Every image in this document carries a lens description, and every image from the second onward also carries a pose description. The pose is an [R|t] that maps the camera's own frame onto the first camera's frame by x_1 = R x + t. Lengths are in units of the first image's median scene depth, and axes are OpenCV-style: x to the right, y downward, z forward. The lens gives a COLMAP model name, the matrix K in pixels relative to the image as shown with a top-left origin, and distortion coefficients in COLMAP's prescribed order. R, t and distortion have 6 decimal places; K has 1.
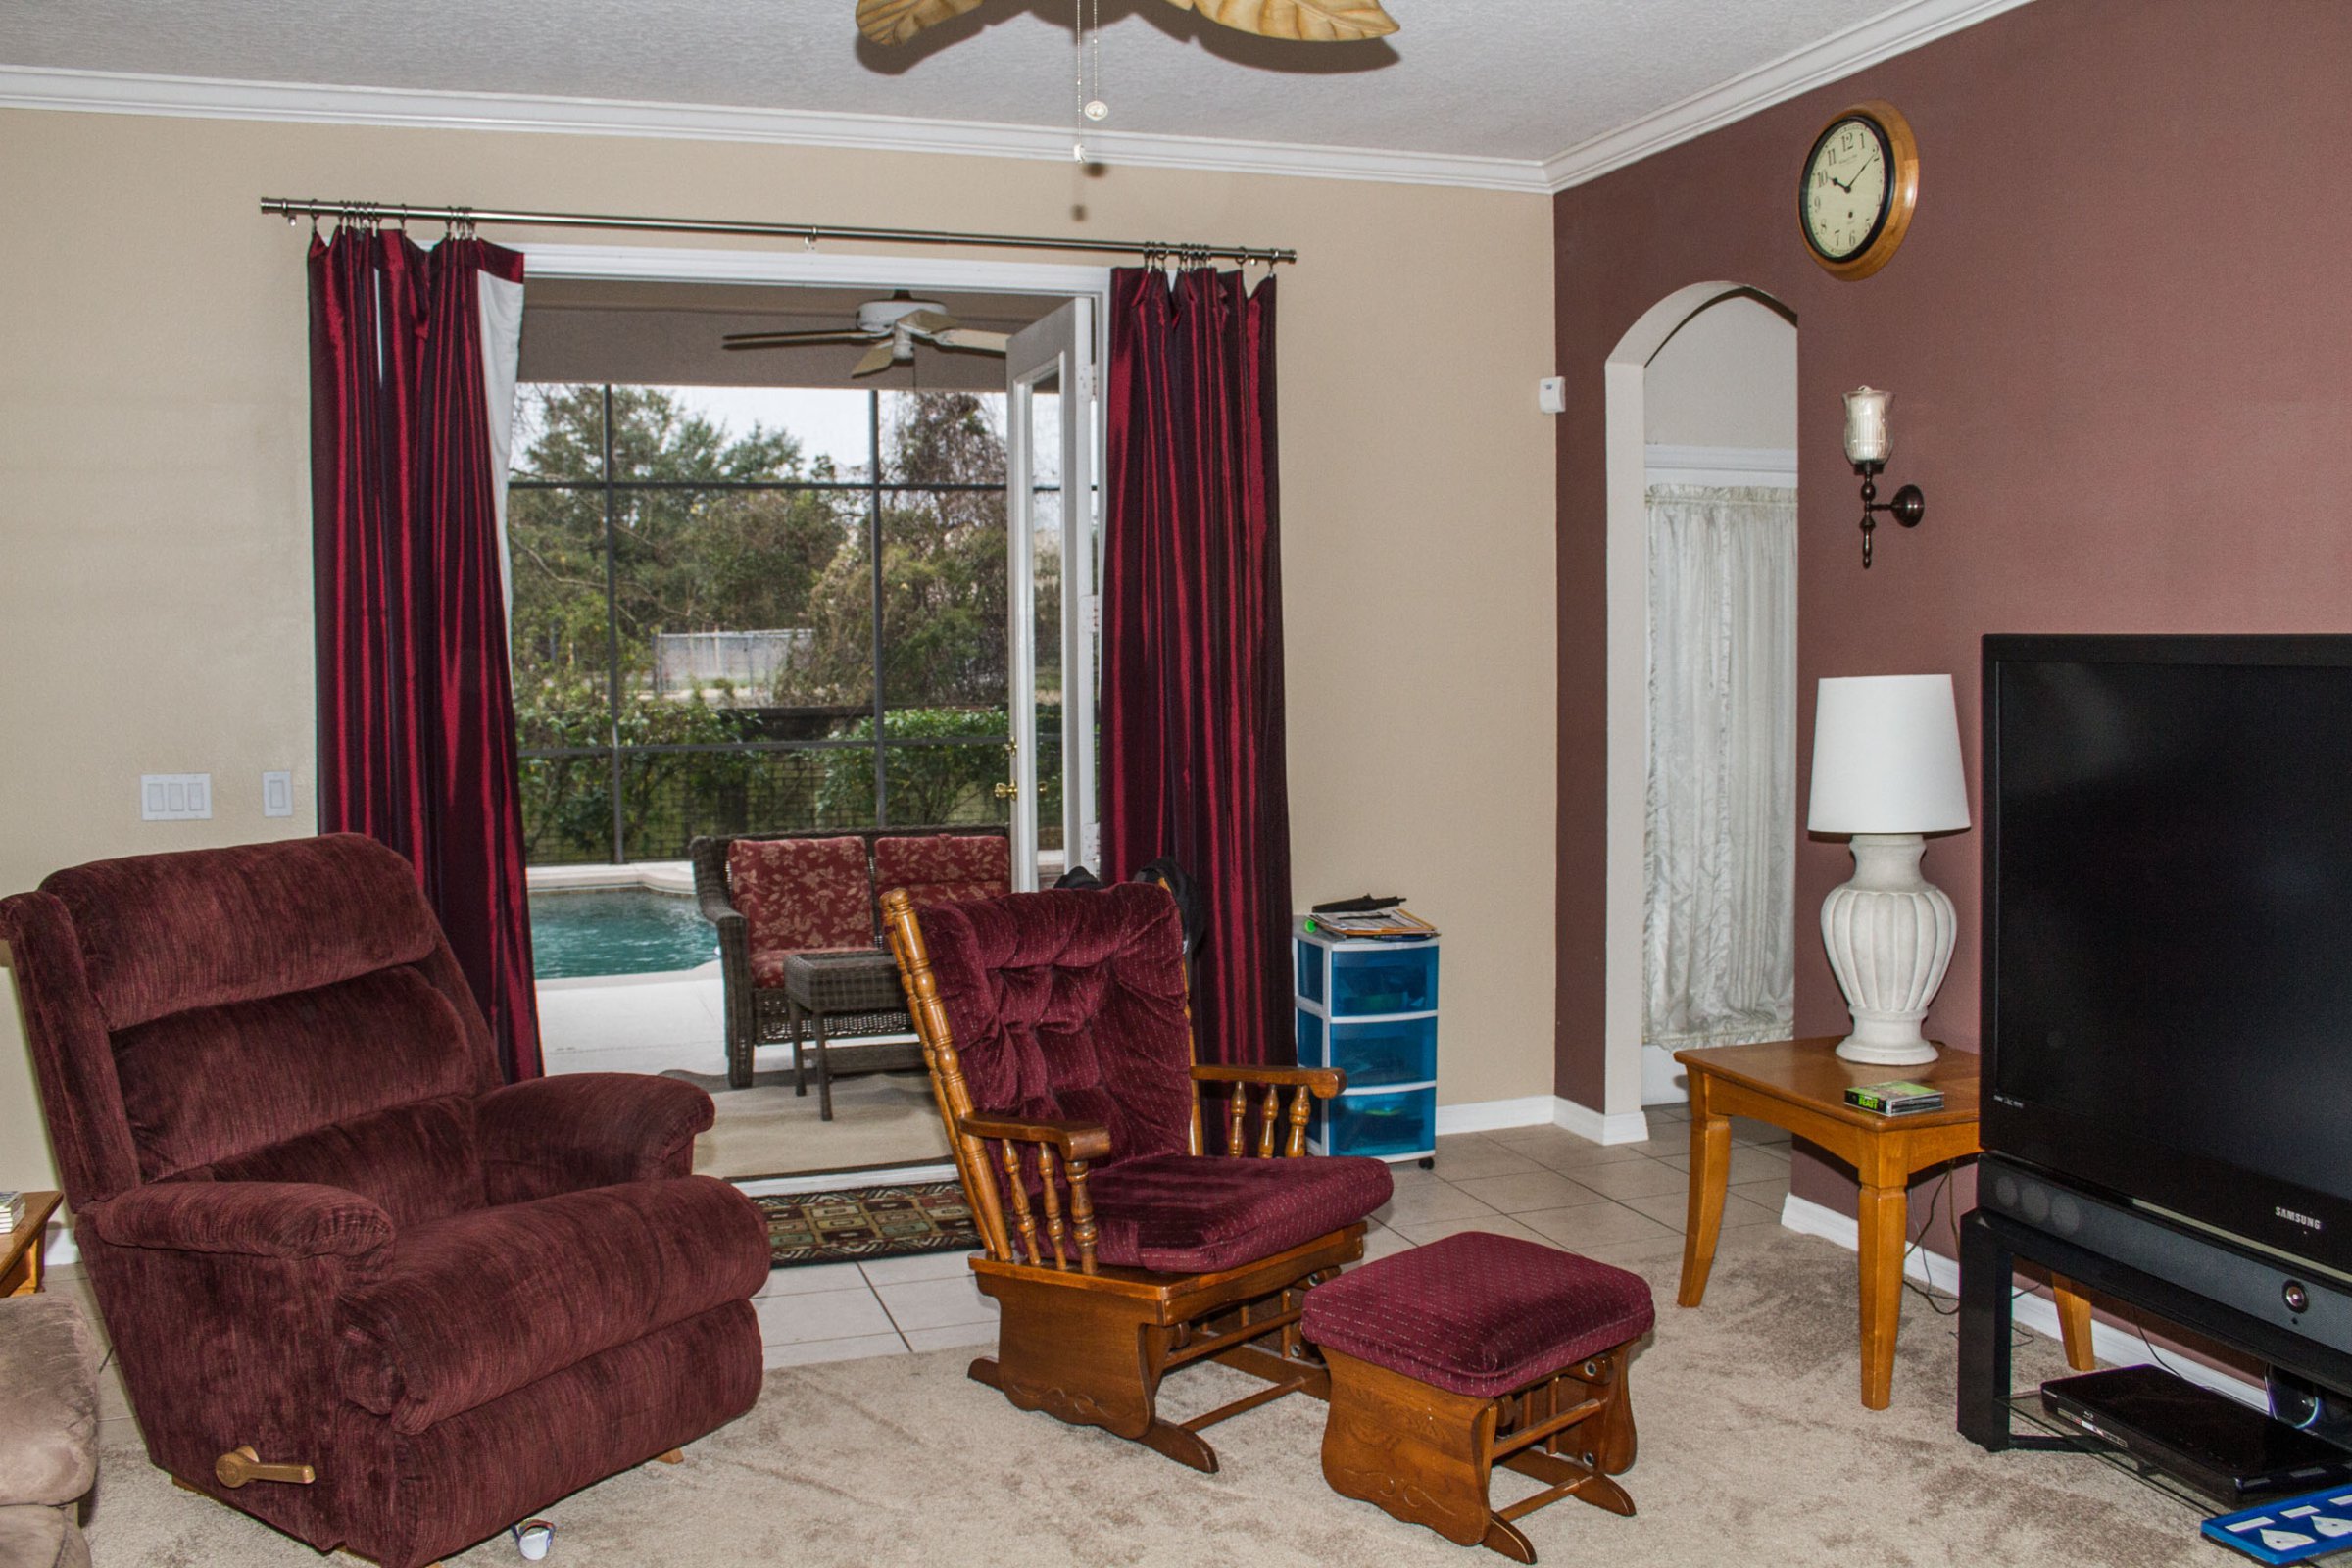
lens RADIAL K [[1899.9, 0, 1142.5], [0, 1899.9, 788.1], [0, 0, 1]] dist [-0.160882, 0.116523]
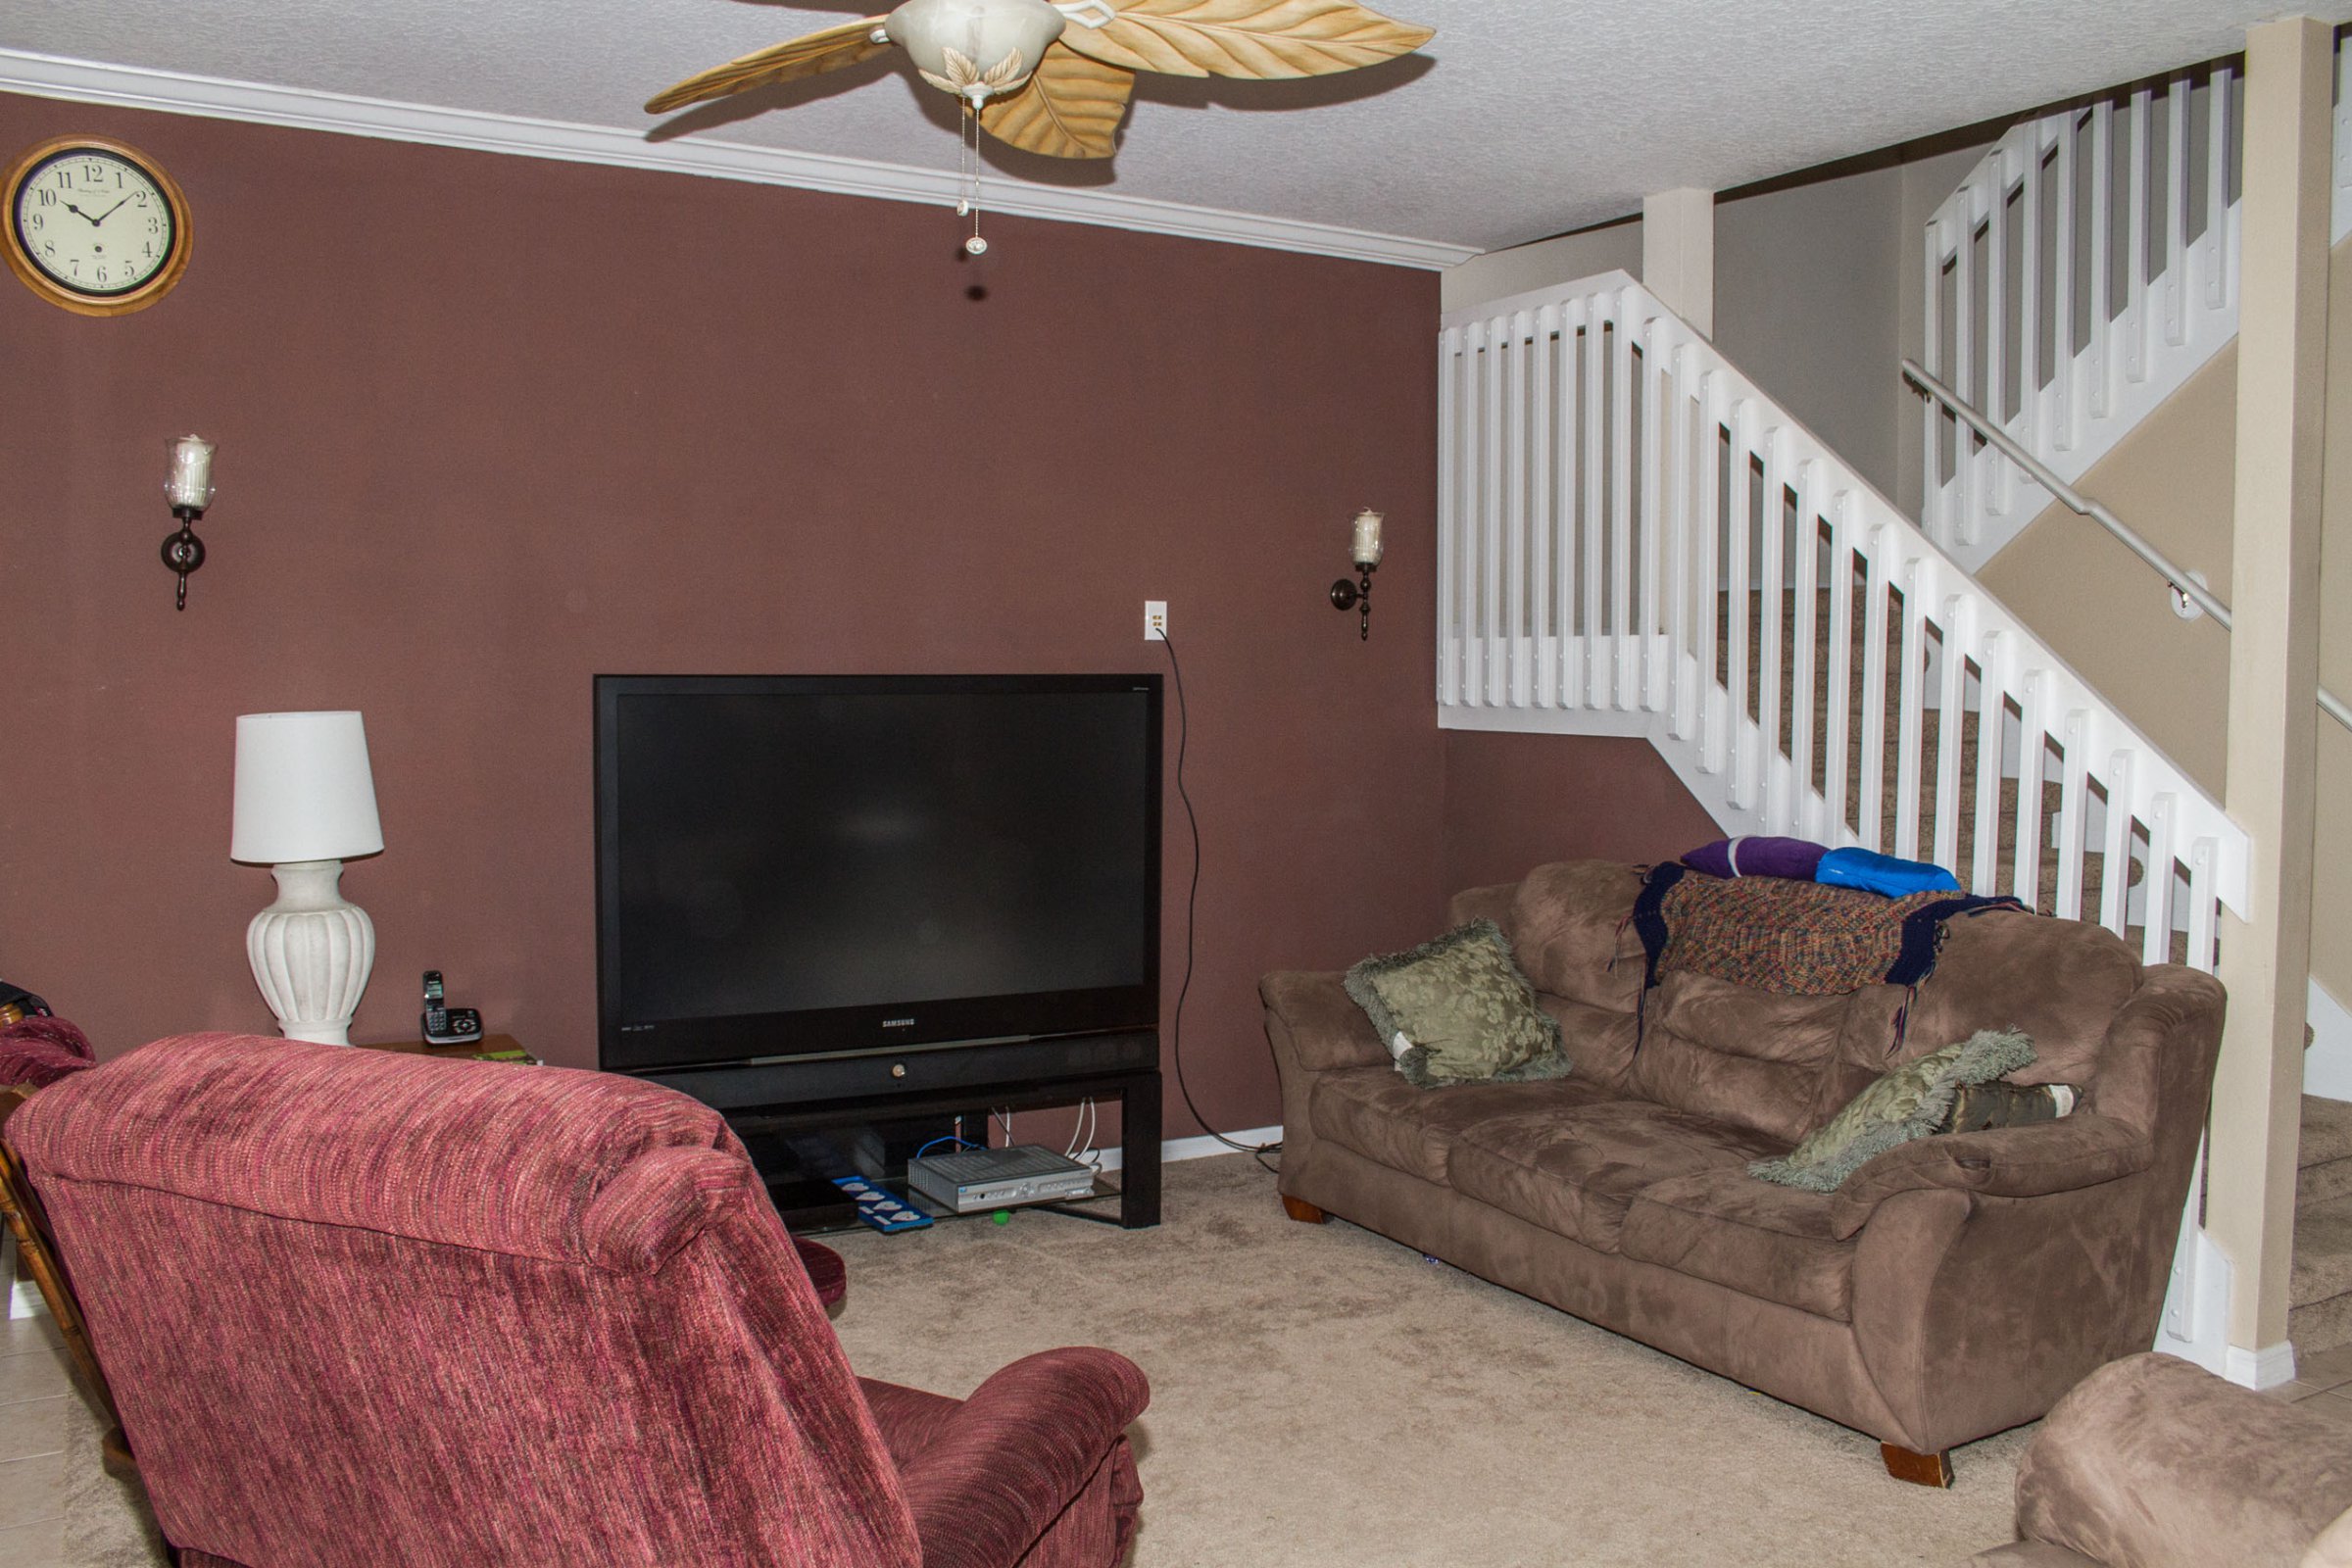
lens RADIAL K [[1899.9, 0, 1142.5], [0, 1899.9, 788.1], [0, 0, 1]] dist [-0.160882, 0.116523]
pose [[-0.186626, -0.030685, 0.981952, -0.735911], [0.078886, 0.995817, 0.046111, -0.027704], [-0.979259, 0.086068, -0.183425, 0.710211]]
